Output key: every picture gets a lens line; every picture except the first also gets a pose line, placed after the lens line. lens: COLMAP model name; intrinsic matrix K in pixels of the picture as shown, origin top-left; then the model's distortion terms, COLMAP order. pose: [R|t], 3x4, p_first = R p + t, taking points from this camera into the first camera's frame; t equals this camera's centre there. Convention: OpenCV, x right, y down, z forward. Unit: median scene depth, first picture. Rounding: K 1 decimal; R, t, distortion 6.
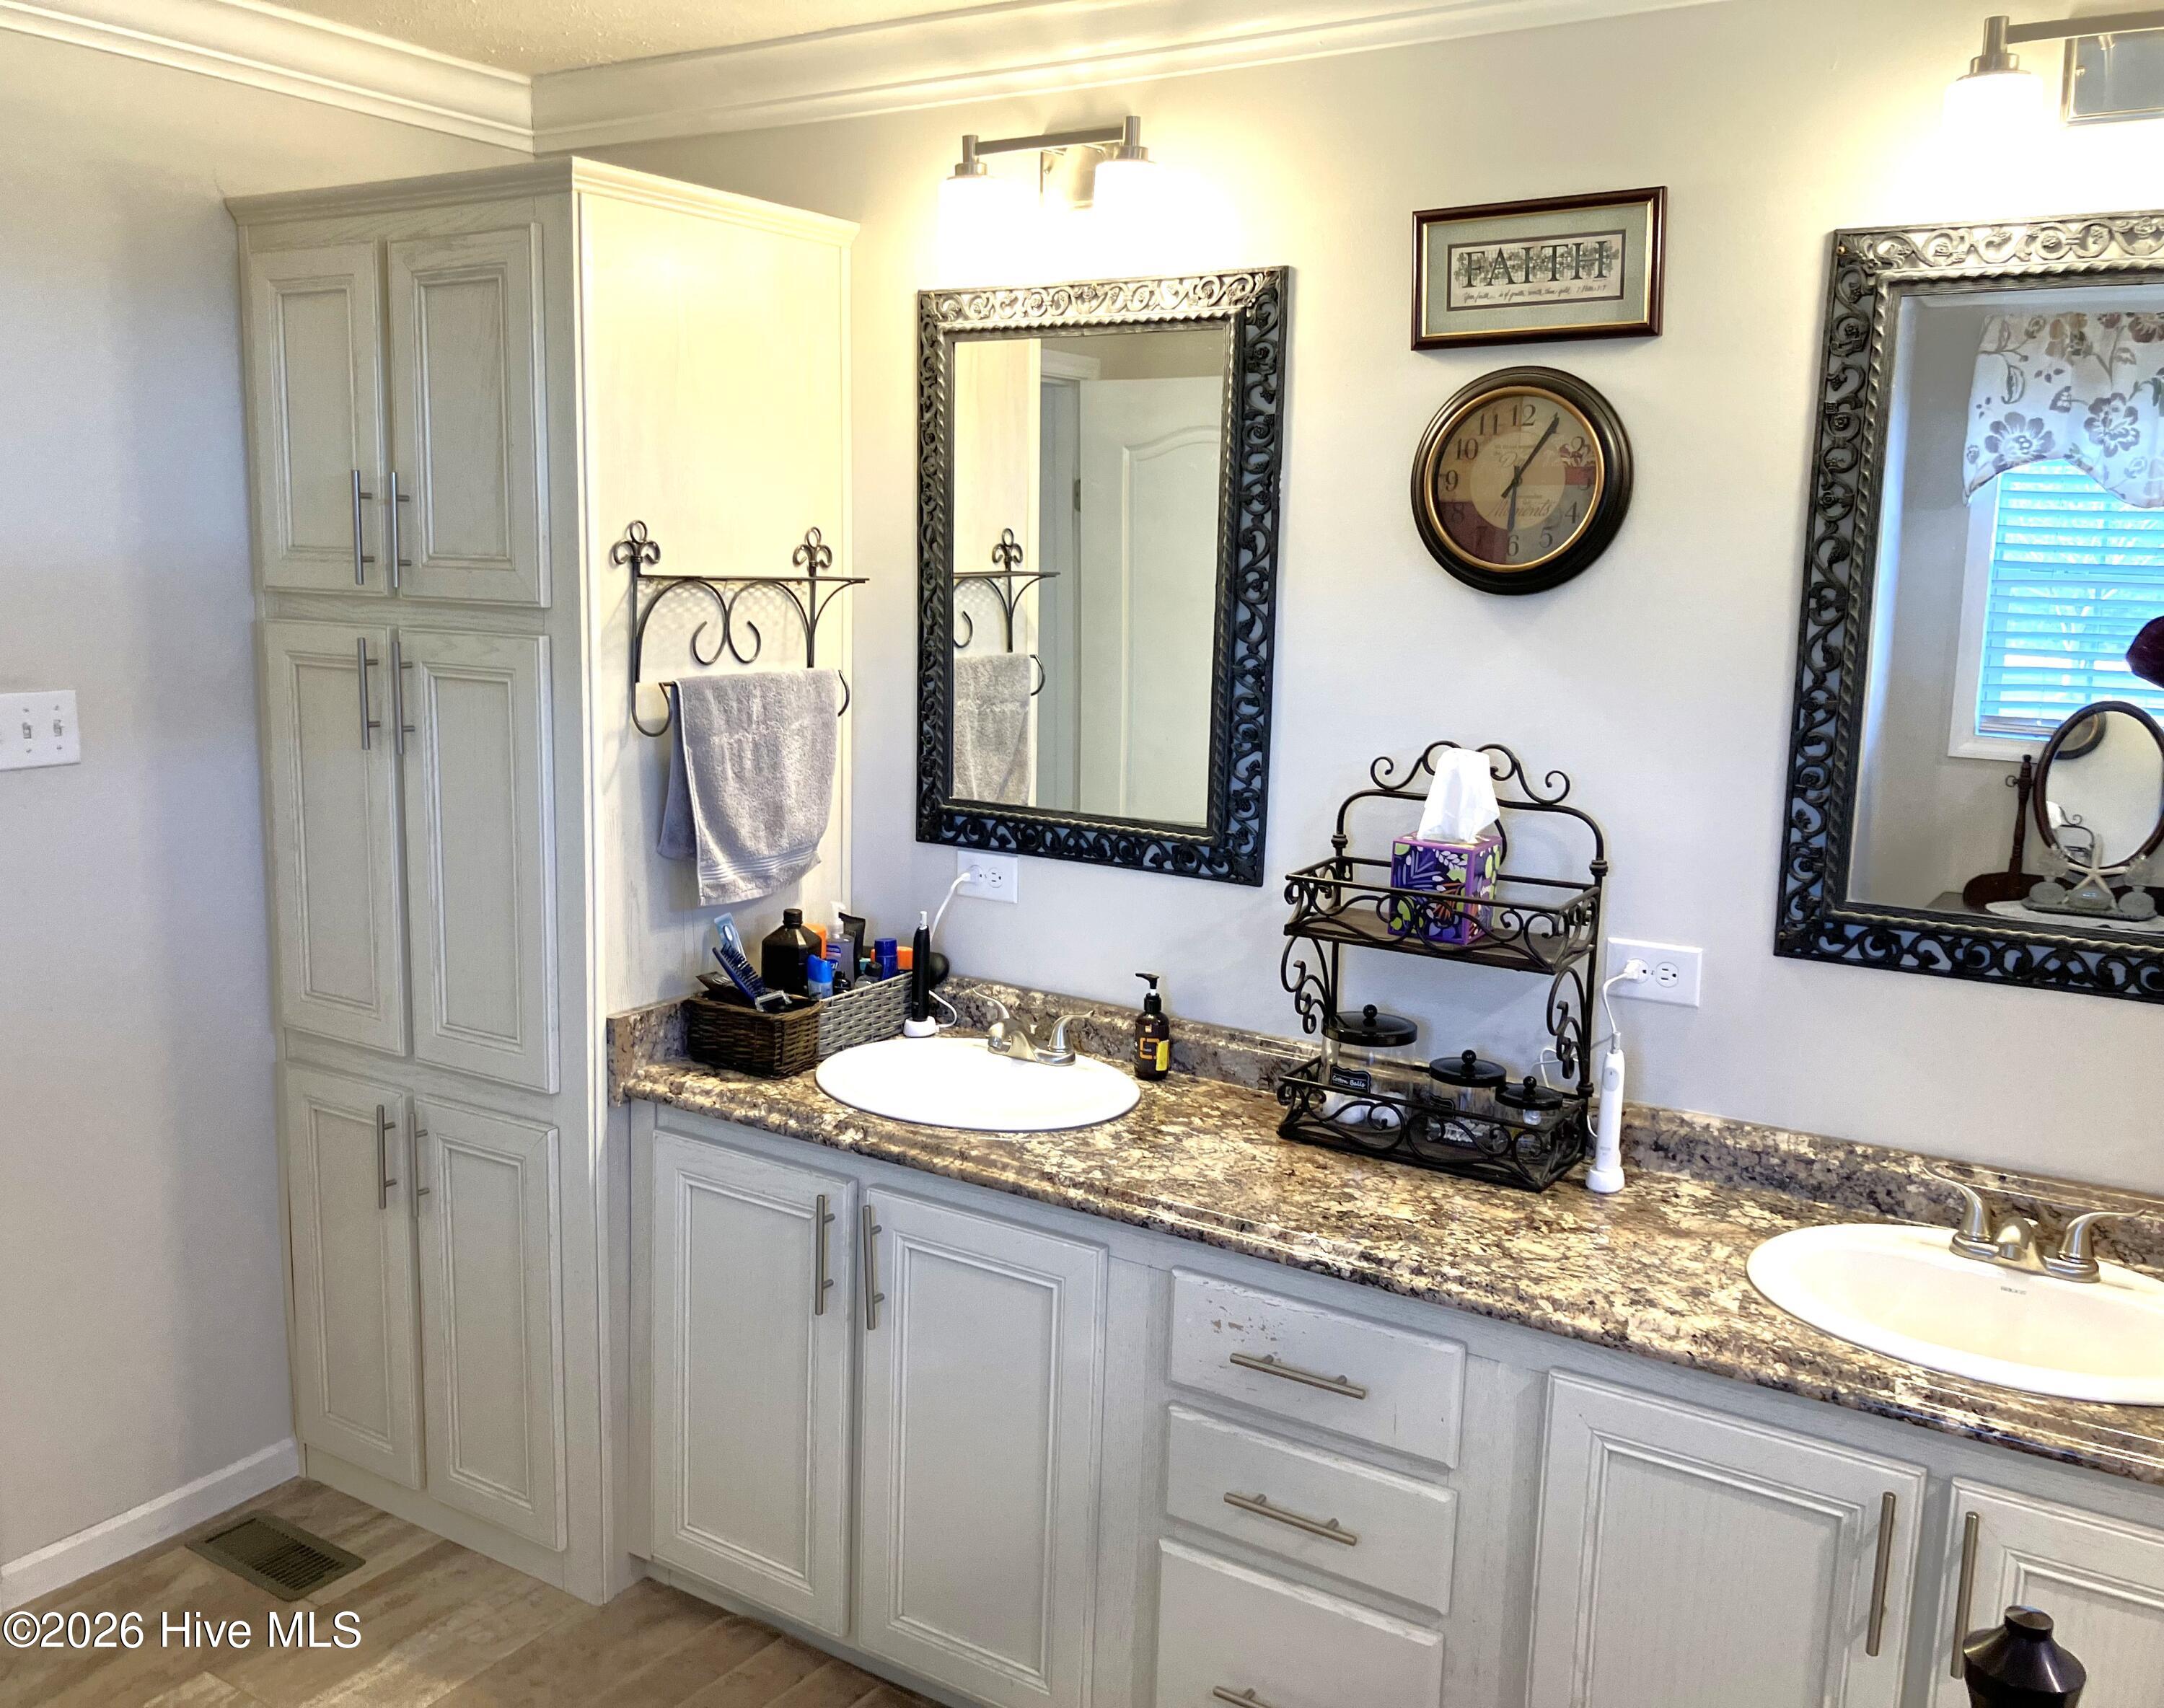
lens RADIAL K [[1828.7, 0, 1066.9], [0, 1828.7, 851.7], [0, 0, 1]] dist [0.084618, -0.127846]
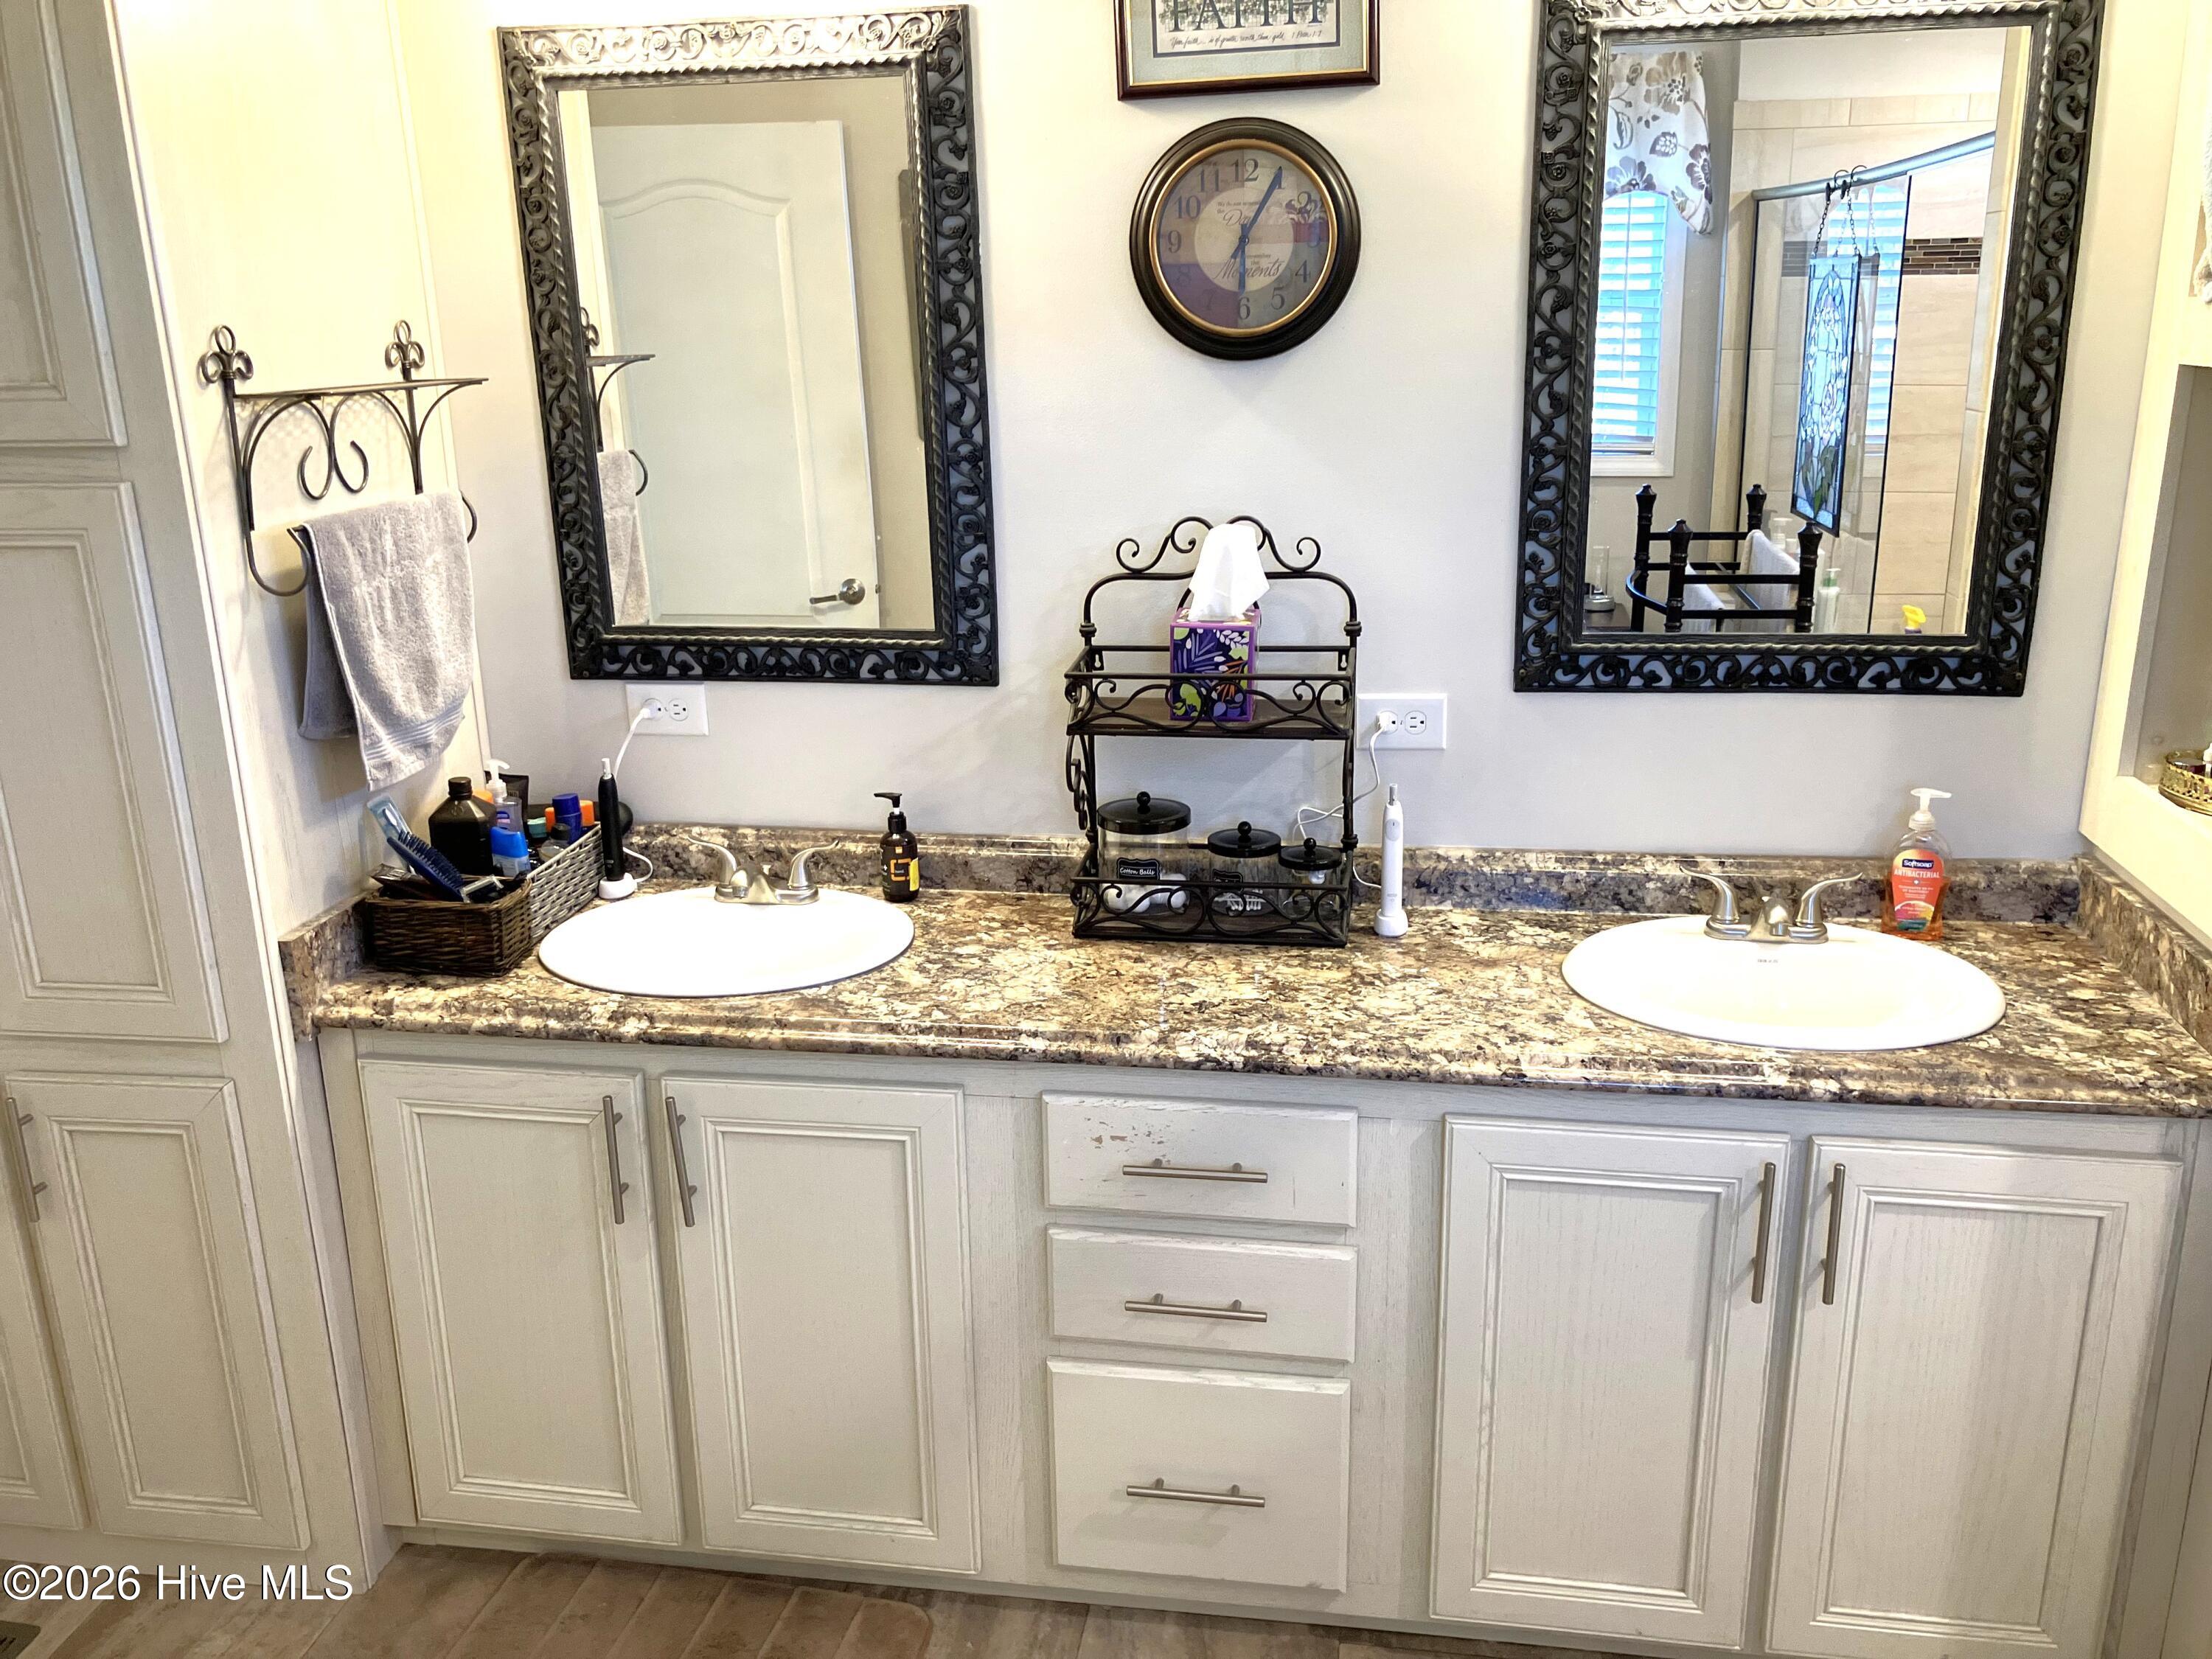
lens RADIAL K [[1793.2, 0, 1112.9], [0, 1793.2, 813.0], [0, 0, 1]] dist [0.089809, -0.169485]
pose [[0.918272, -0.151576, 0.365788, -0.210622], [0.108965, 0.984893, 0.134580, -0.038281], [-0.380661, -0.083723, 0.920917, 0.118580]]
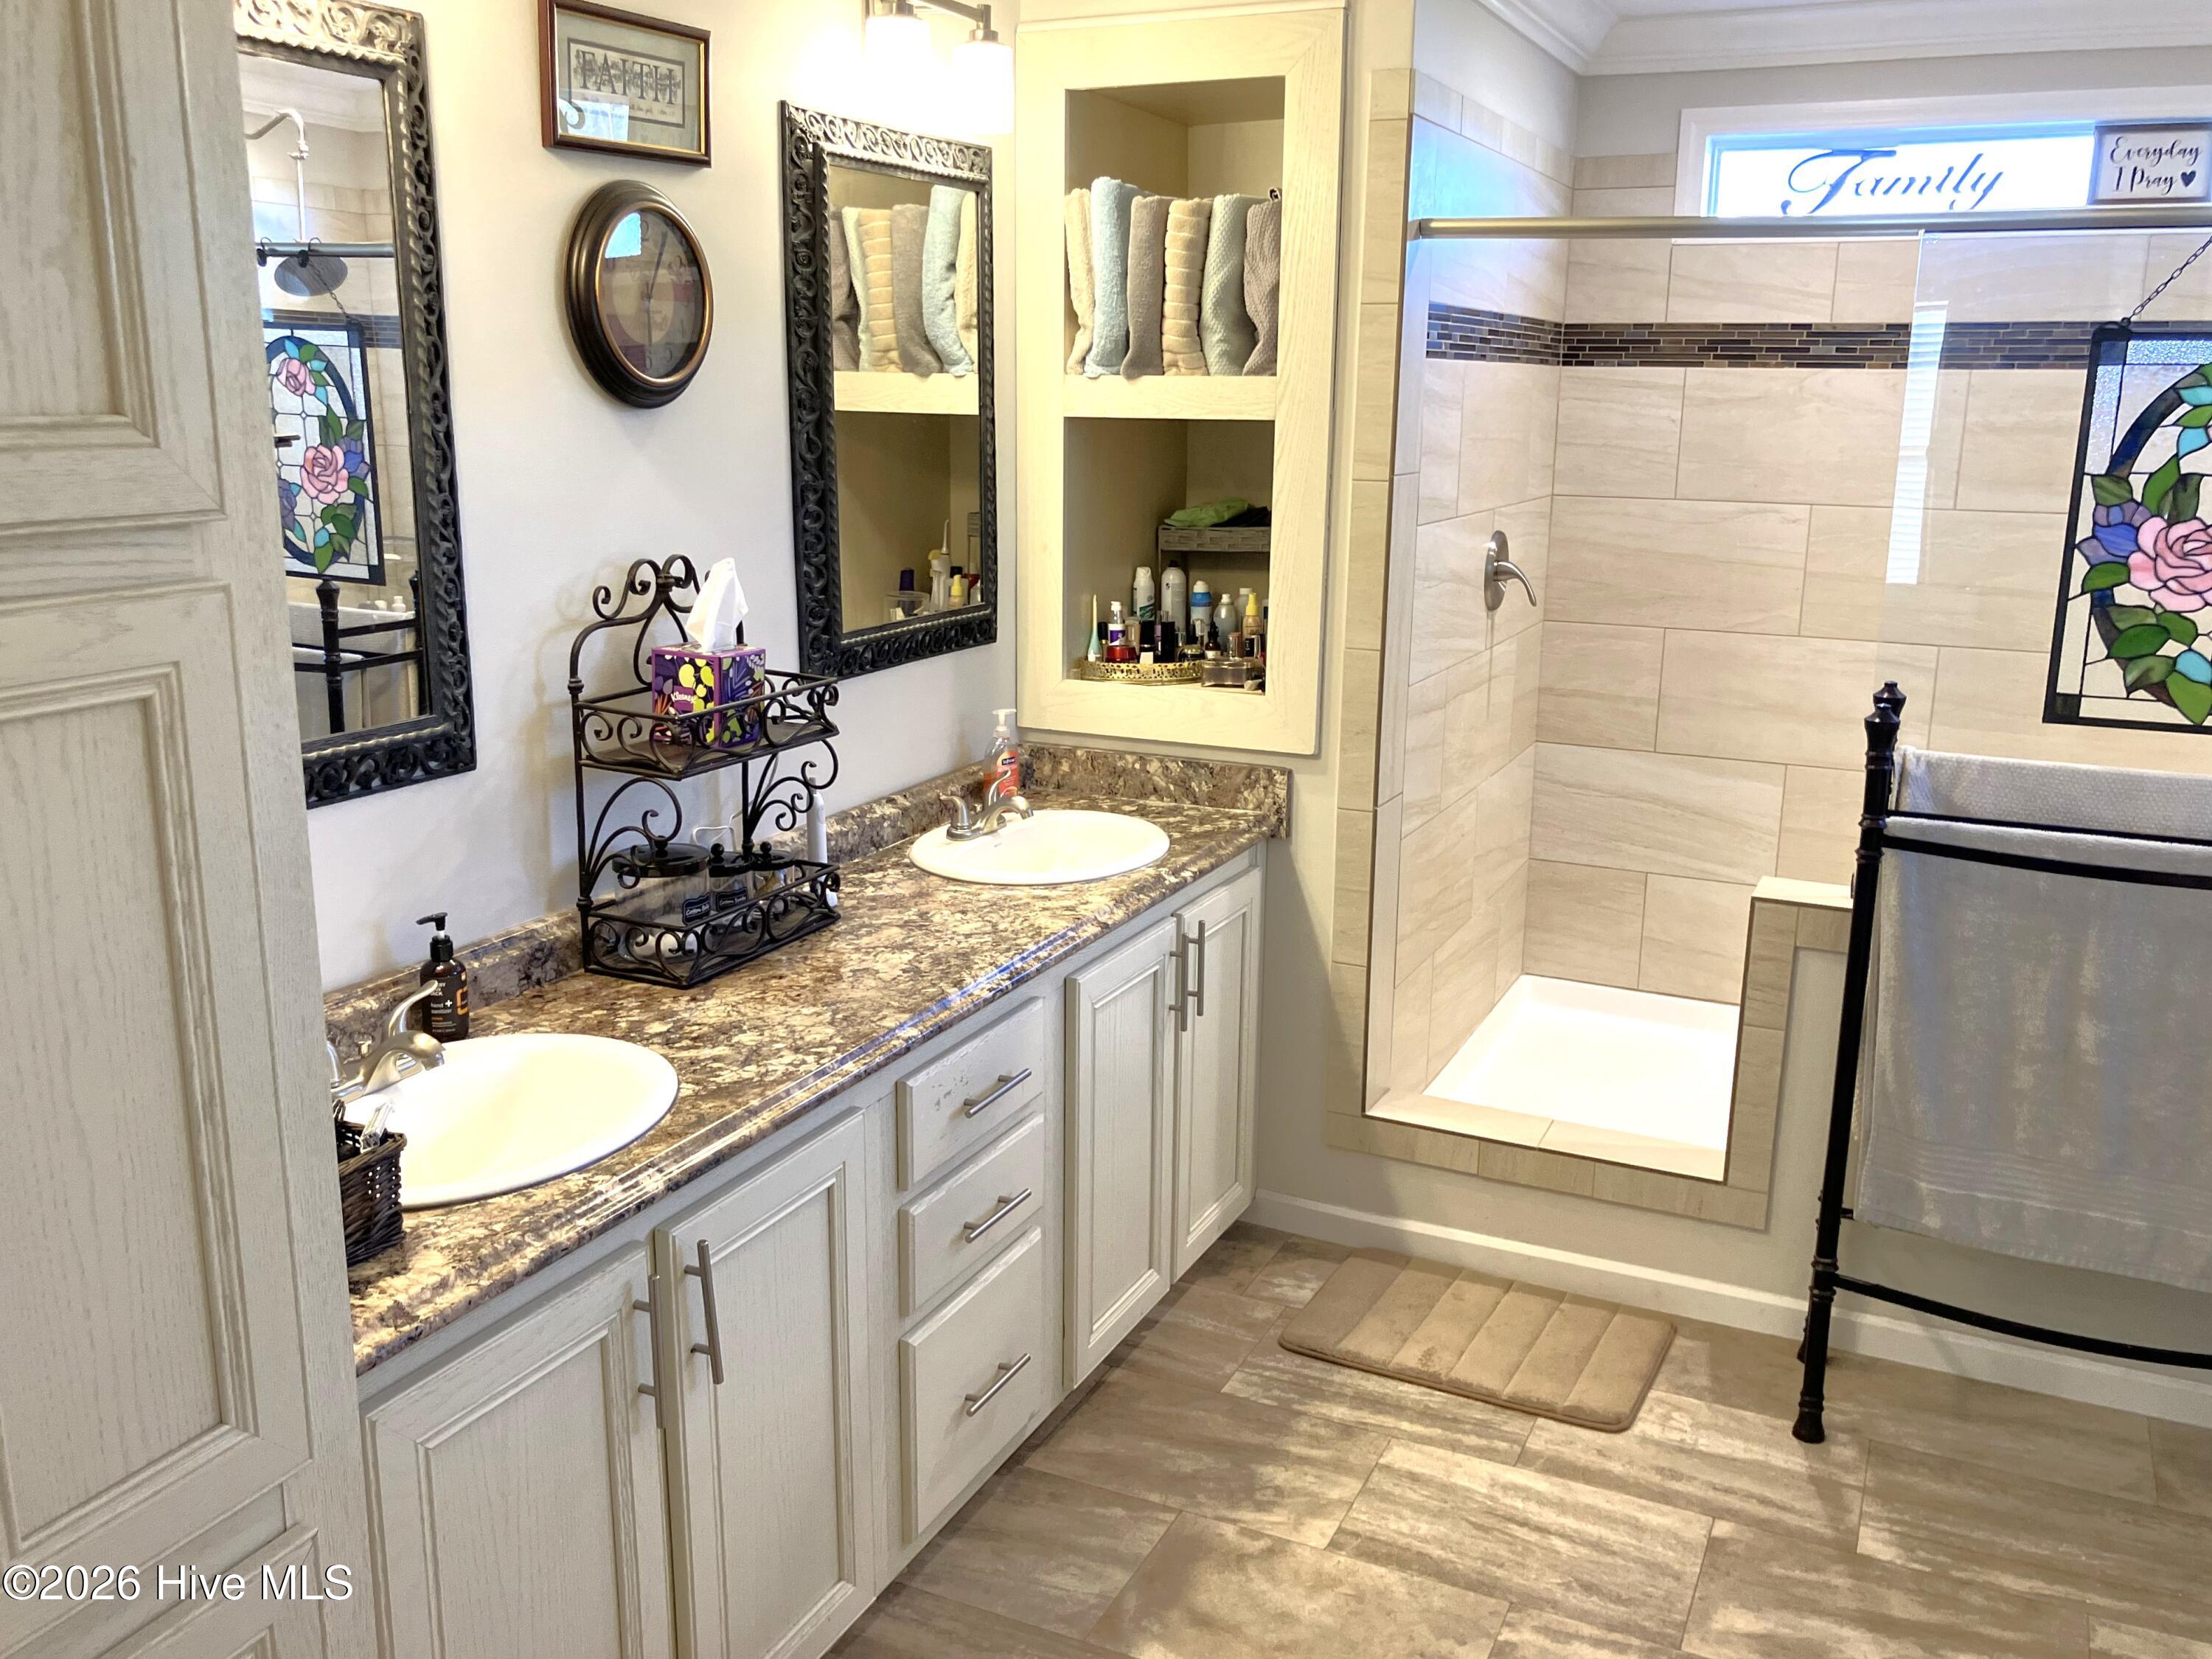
lens RADIAL K [[1835.0, 0, 1113.7], [0, 1835.0, 810.6], [0, 0, 1]] dist [0.069118, -0.090758]
pose [[-0.115163, -0.252773, 0.960647, -0.828142], [0.151257, 0.951342, 0.268458, -0.161994], [-0.981763, 0.176221, -0.071326, 0.849425]]
